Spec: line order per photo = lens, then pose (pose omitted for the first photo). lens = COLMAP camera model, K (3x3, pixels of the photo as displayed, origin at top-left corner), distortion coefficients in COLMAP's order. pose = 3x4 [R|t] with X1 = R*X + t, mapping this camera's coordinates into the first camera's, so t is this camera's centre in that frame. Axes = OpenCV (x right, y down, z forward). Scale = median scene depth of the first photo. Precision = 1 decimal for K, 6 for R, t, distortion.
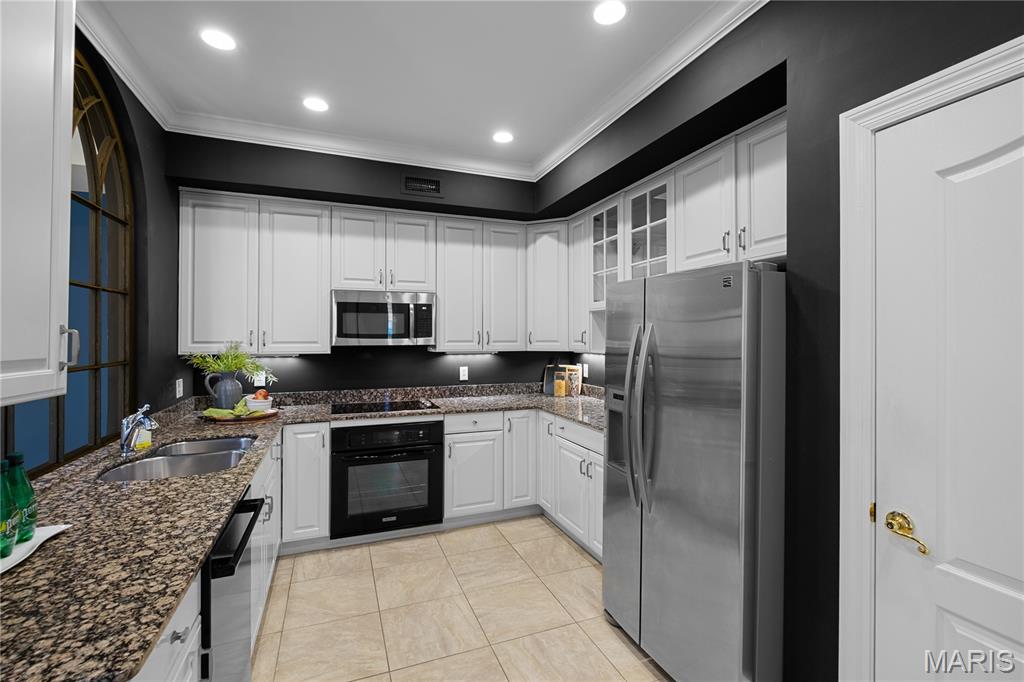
lens RADIAL K [[450.7, 0, 507.5], [0, 450.7, 336.9], [0, 0, 1]] dist [0.003966, -0.001944]
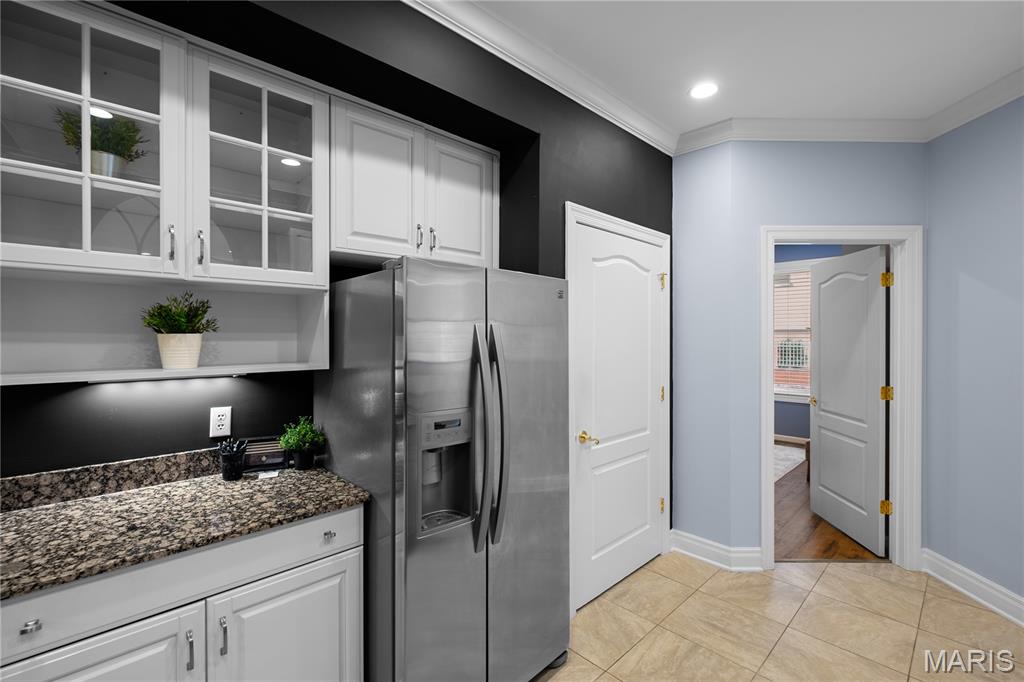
lens RADIAL K [[450.7, 0, 515.8], [0, 450.7, 335.7], [0, 0, 1]] dist [0.003966, -0.001944]
pose [[-0.382594, -0.002733, 0.923913, -0.349650], [-0.003930, 0.999991, 0.001331, -0.006639], [-0.923908, -0.003122, -0.382601, 0.917313]]
